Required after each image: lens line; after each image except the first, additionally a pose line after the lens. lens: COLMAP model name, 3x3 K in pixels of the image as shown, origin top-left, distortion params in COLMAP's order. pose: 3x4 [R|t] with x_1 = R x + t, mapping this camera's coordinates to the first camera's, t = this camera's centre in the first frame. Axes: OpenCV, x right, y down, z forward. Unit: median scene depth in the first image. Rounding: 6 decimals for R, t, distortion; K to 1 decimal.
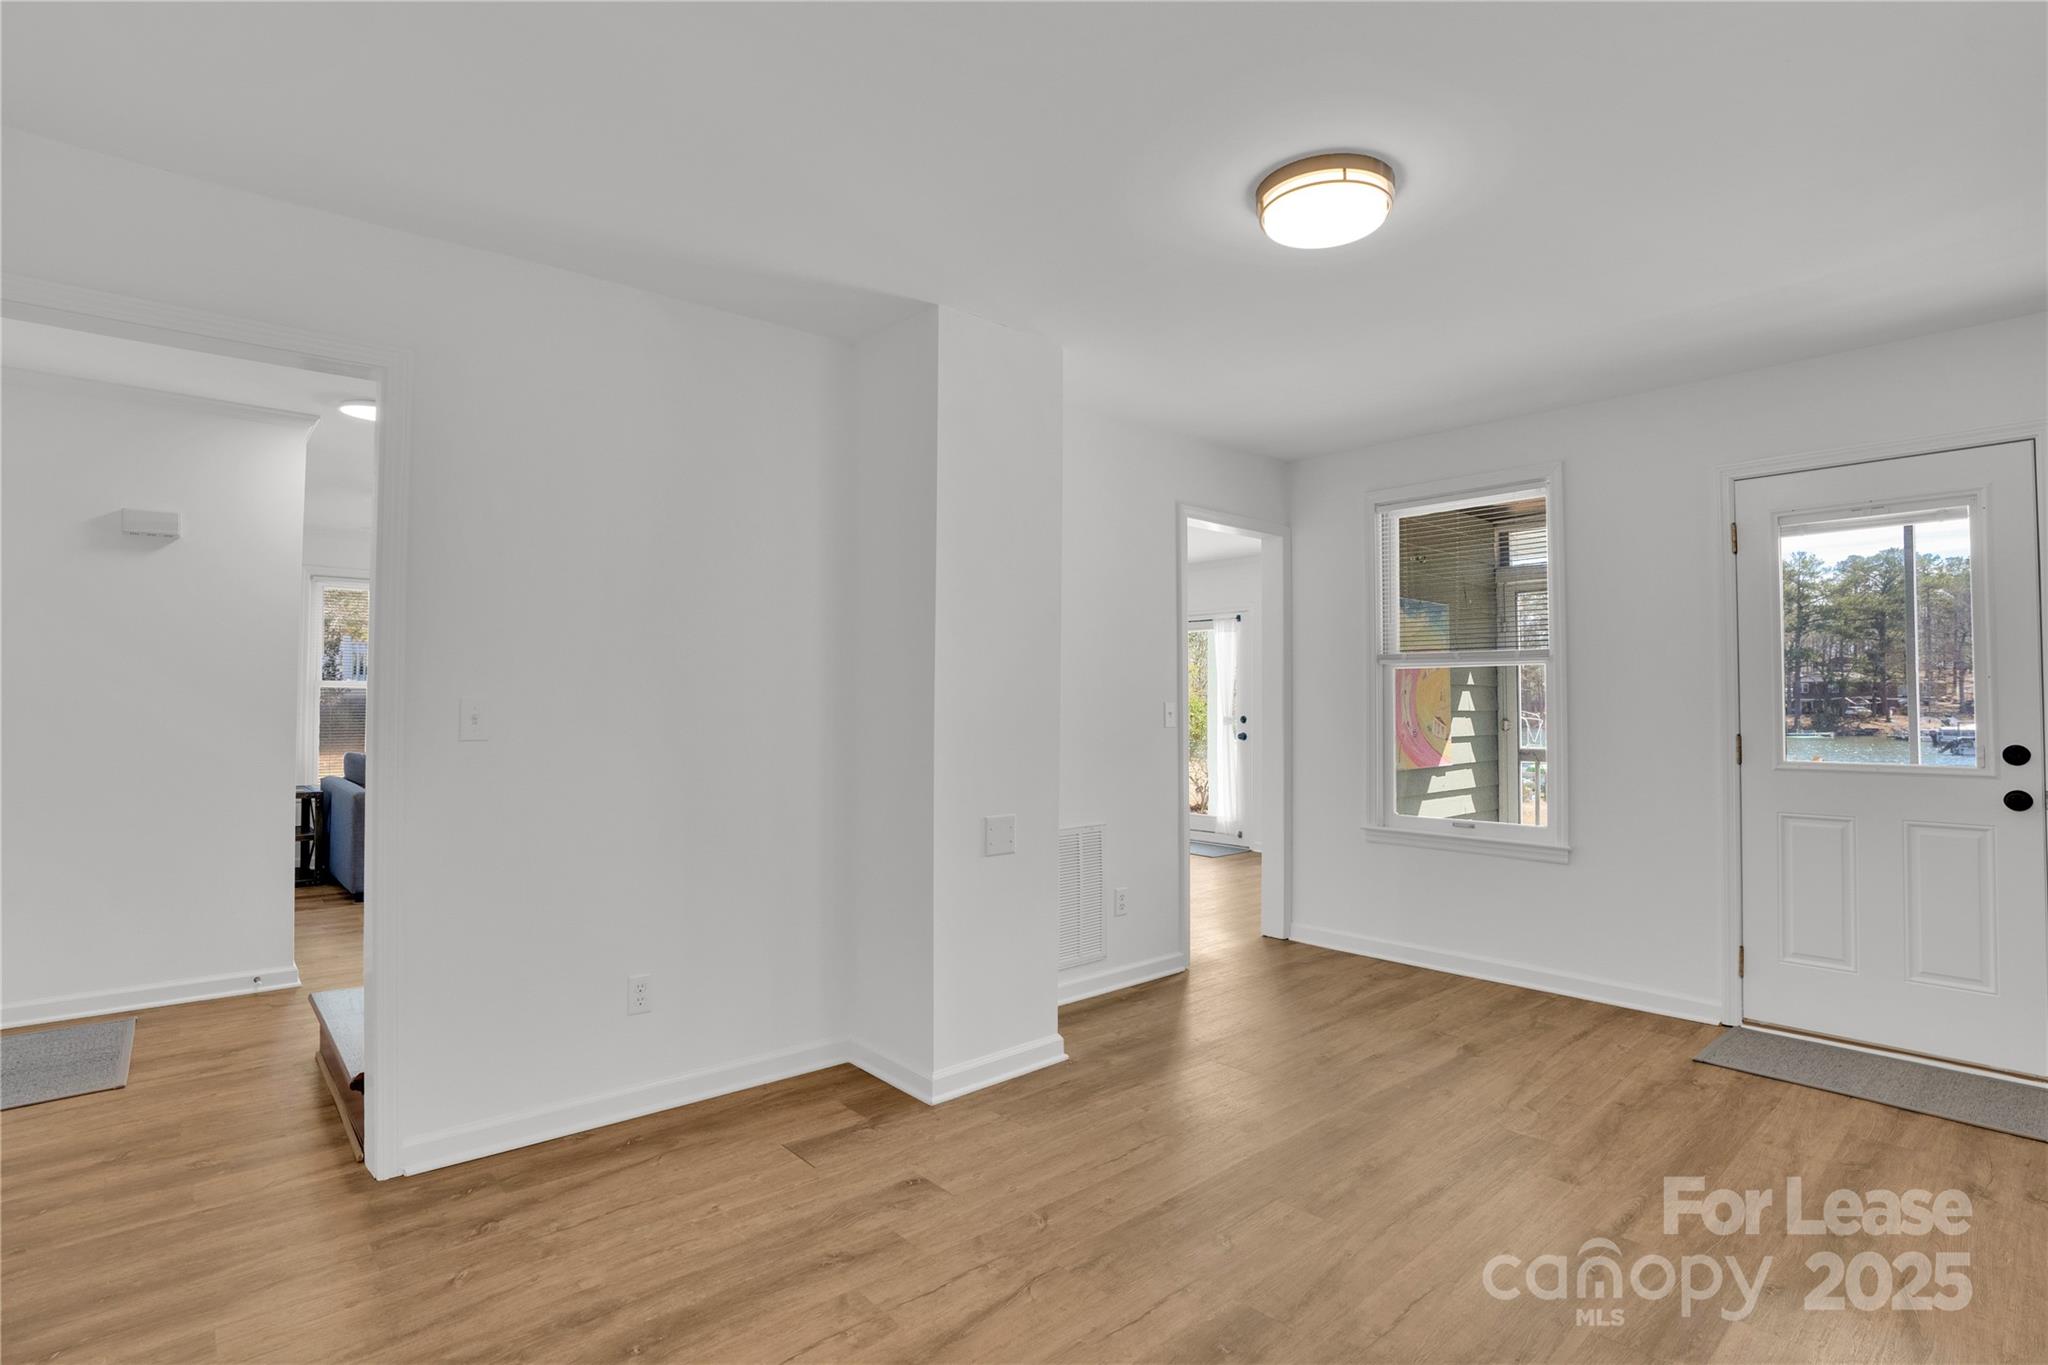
lens RADIAL K [[986.0, 0, 1034.9], [0, 986.0, 686.3], [0, 0, 1]] dist [-0.068494, 0.027830]
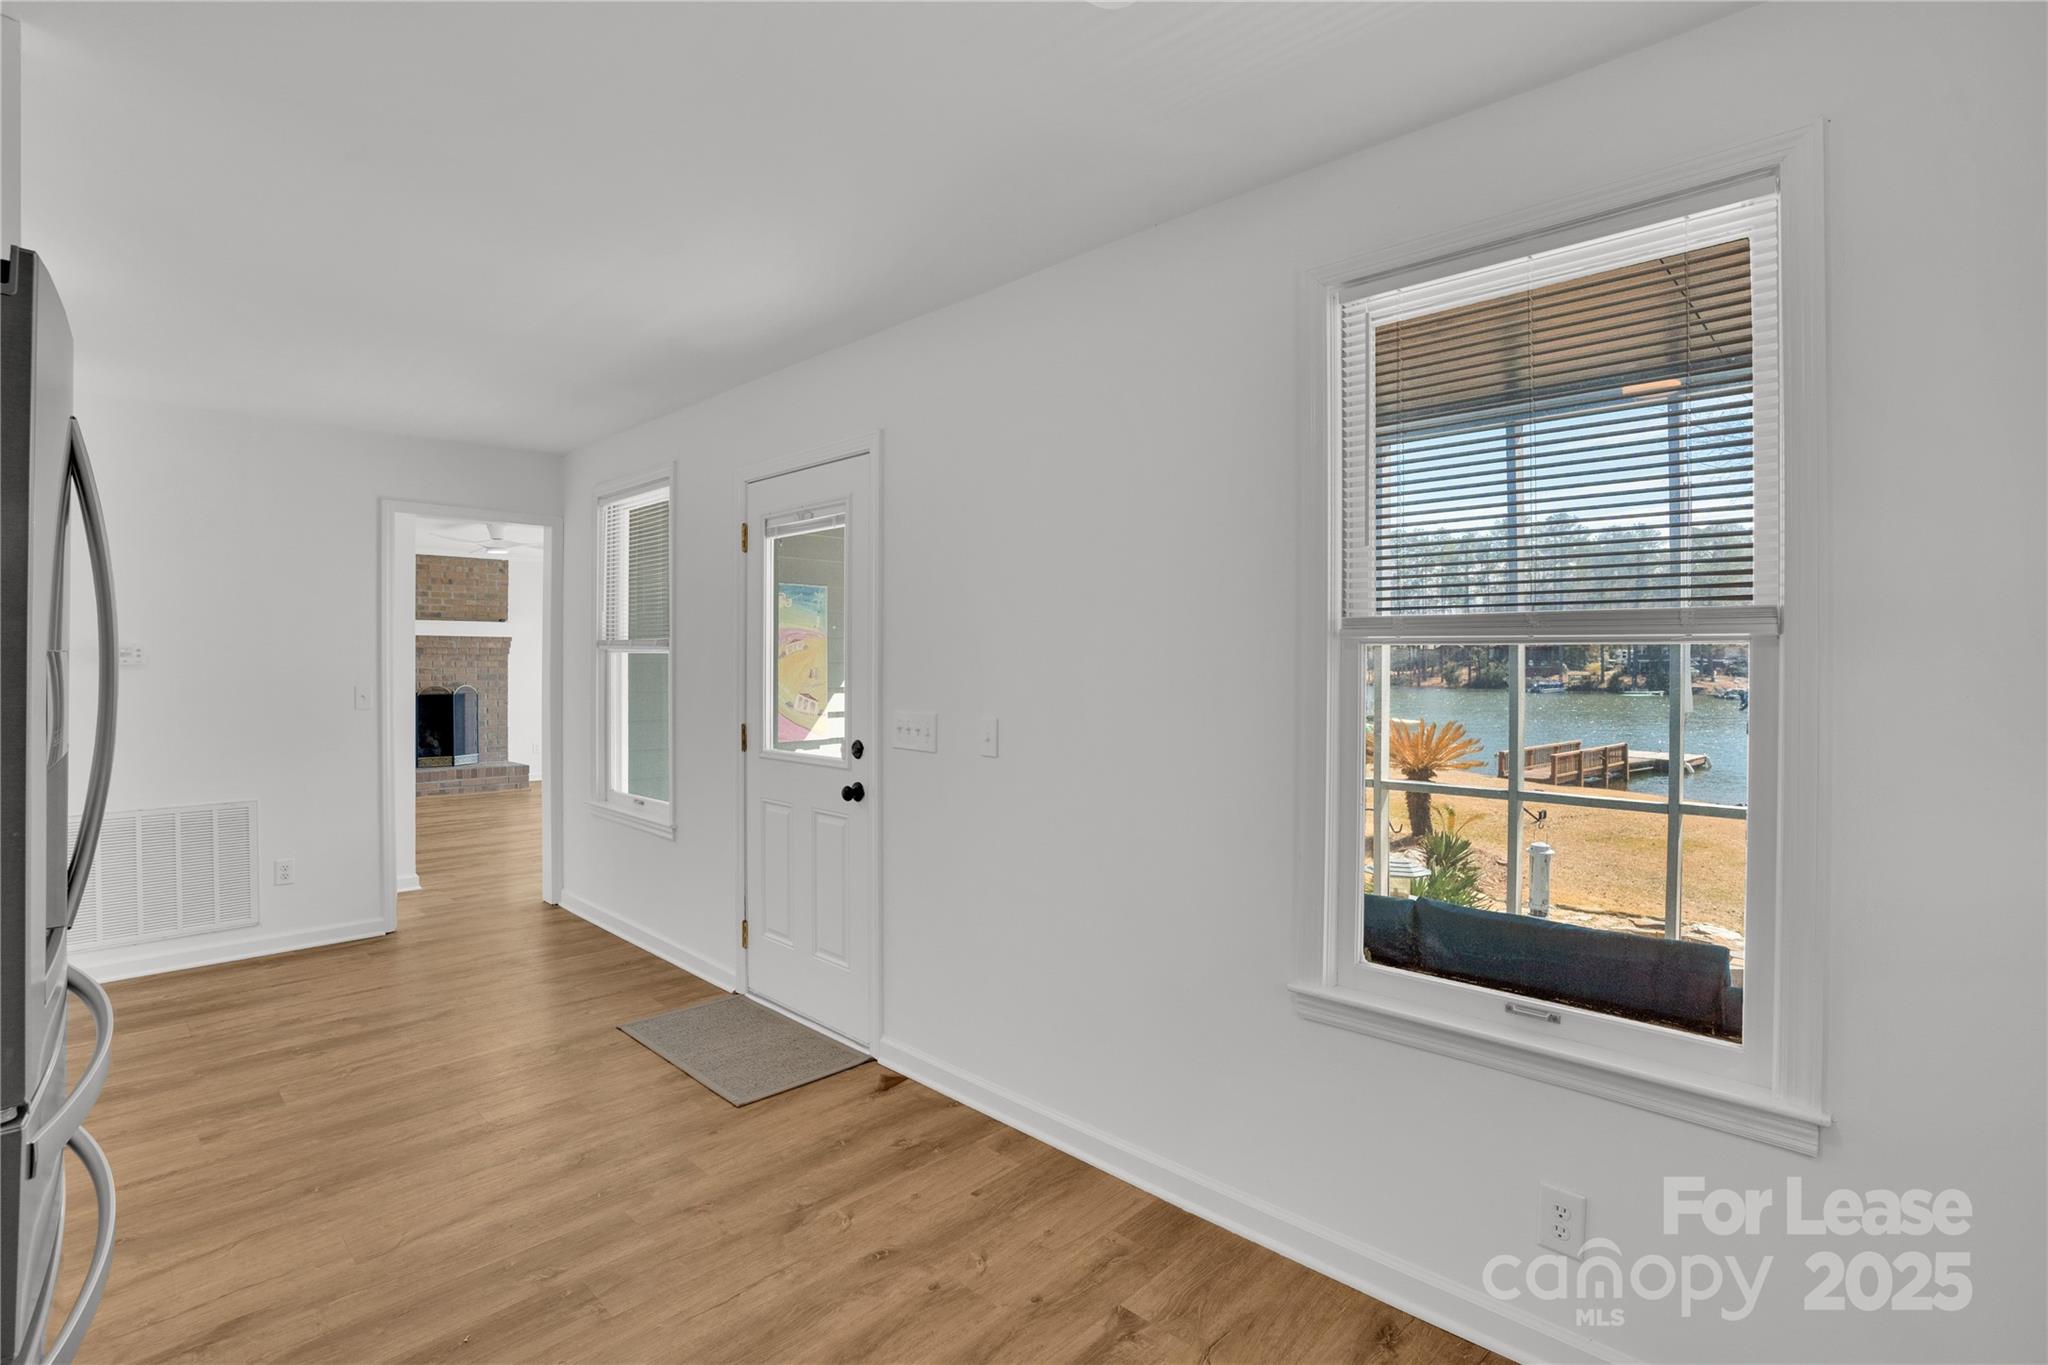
lens RADIAL K [[956.3, 0, 1021.3], [0, 956.3, 679.6], [0, 0, 1]] dist [-0.067154, 0.026310]
pose [[0.997010, 0.003093, 0.077207, 1.022400], [-0.006069, 0.999246, 0.038346, -0.044571], [-0.077031, -0.038700, 0.996277, -0.079161]]
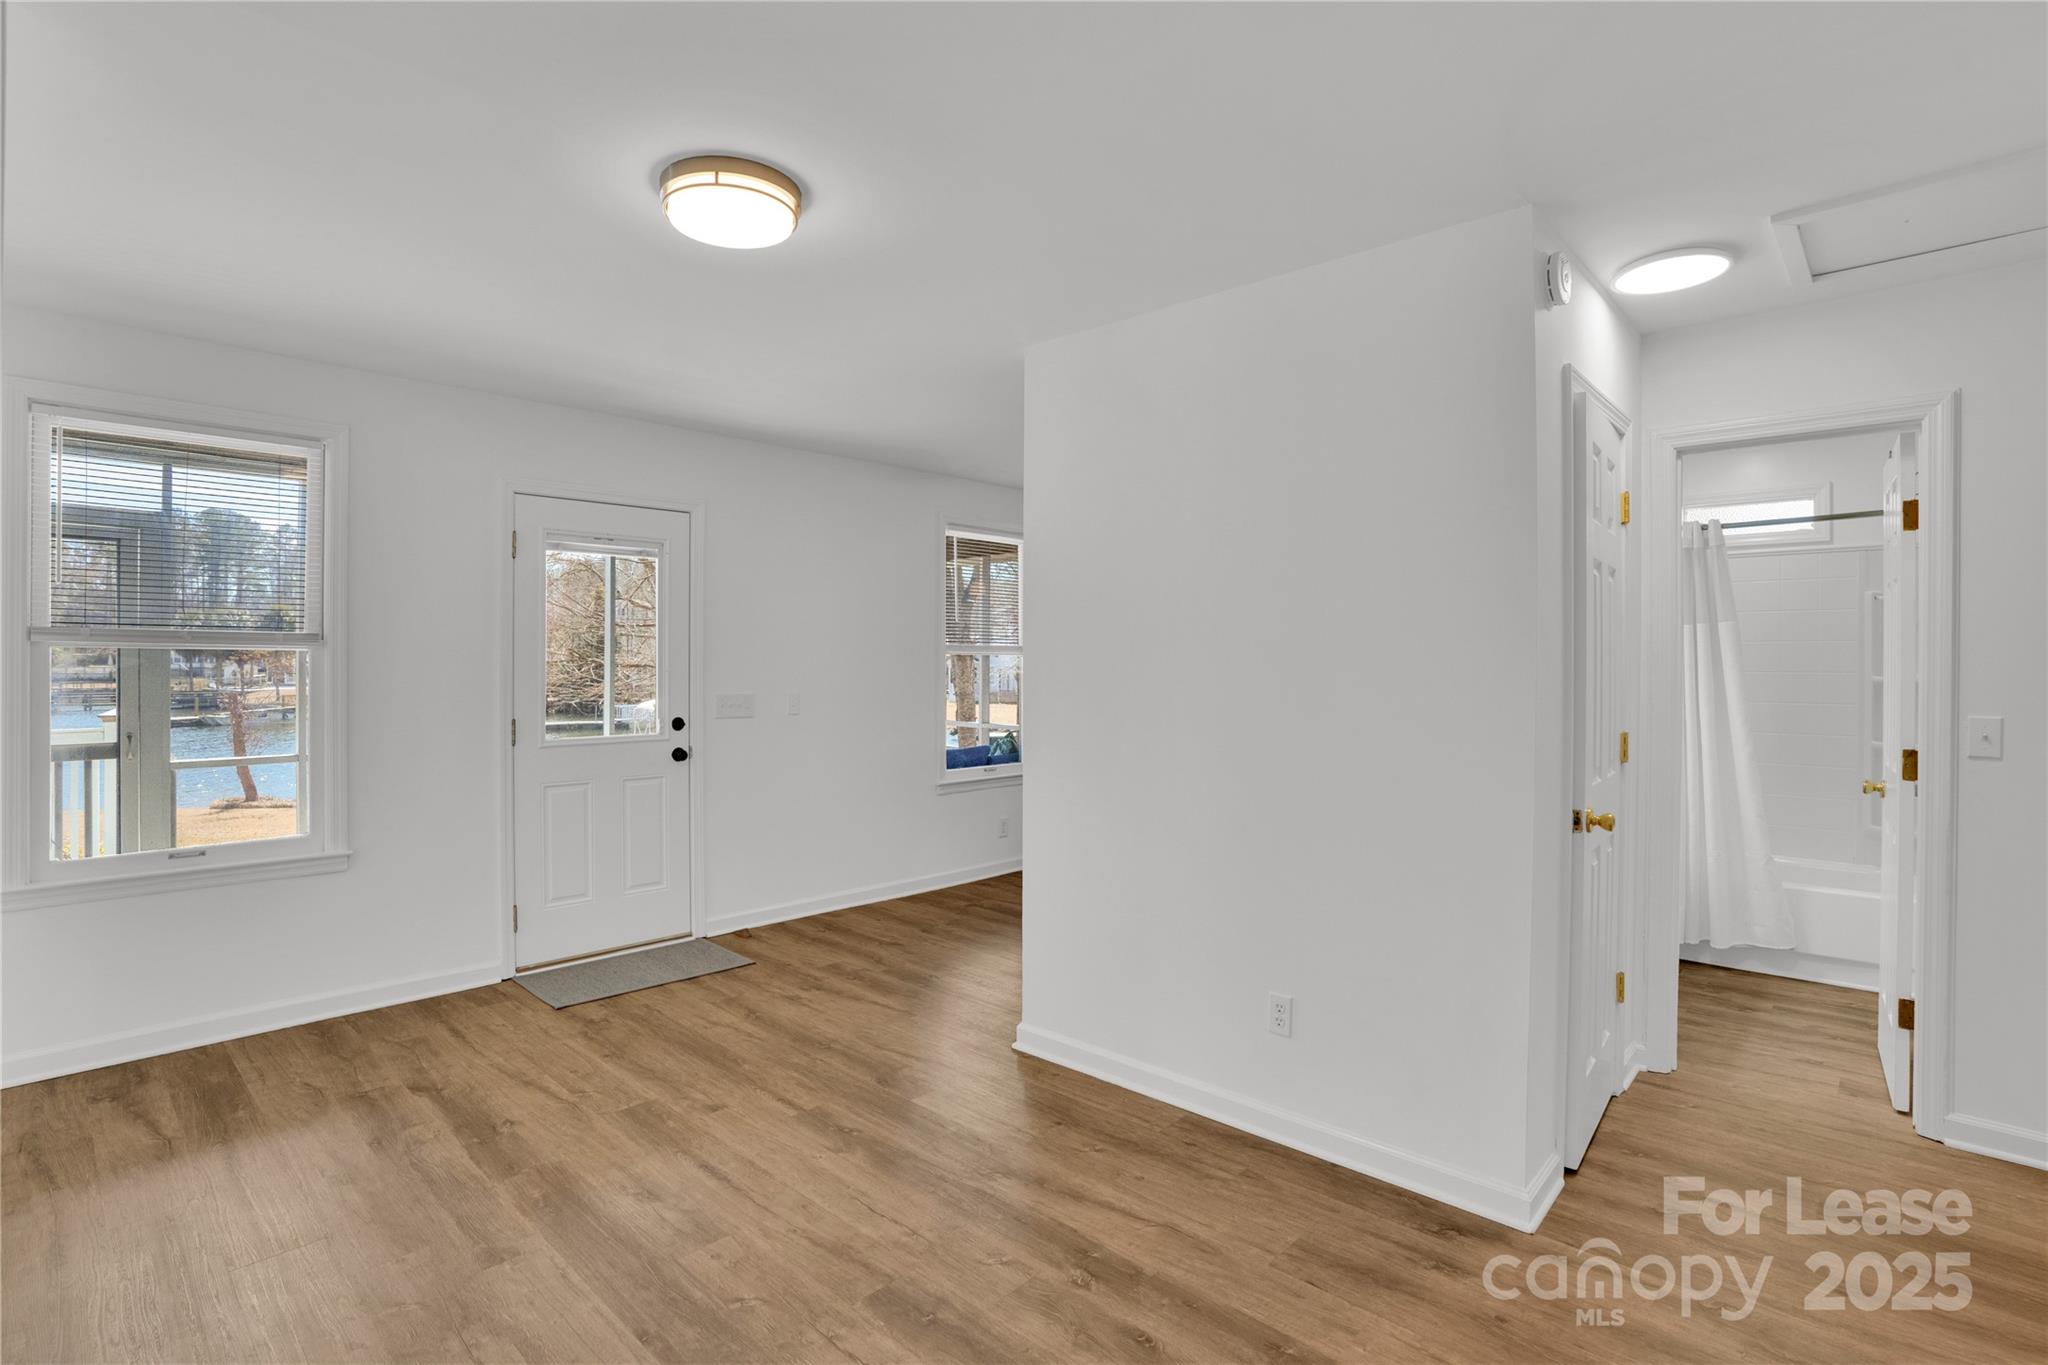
lens RADIAL K [[976.8, 0, 1021.4], [0, 976.8, 670.0], [0, 0, 1]] dist [-0.073056, 0.032237]
pose [[-0.087822, -0.005973, 0.996118, -0.470790], [-0.023141, 0.999724, 0.003954, -0.028319], [-0.995867, -0.022704, -0.087936, 0.535946]]
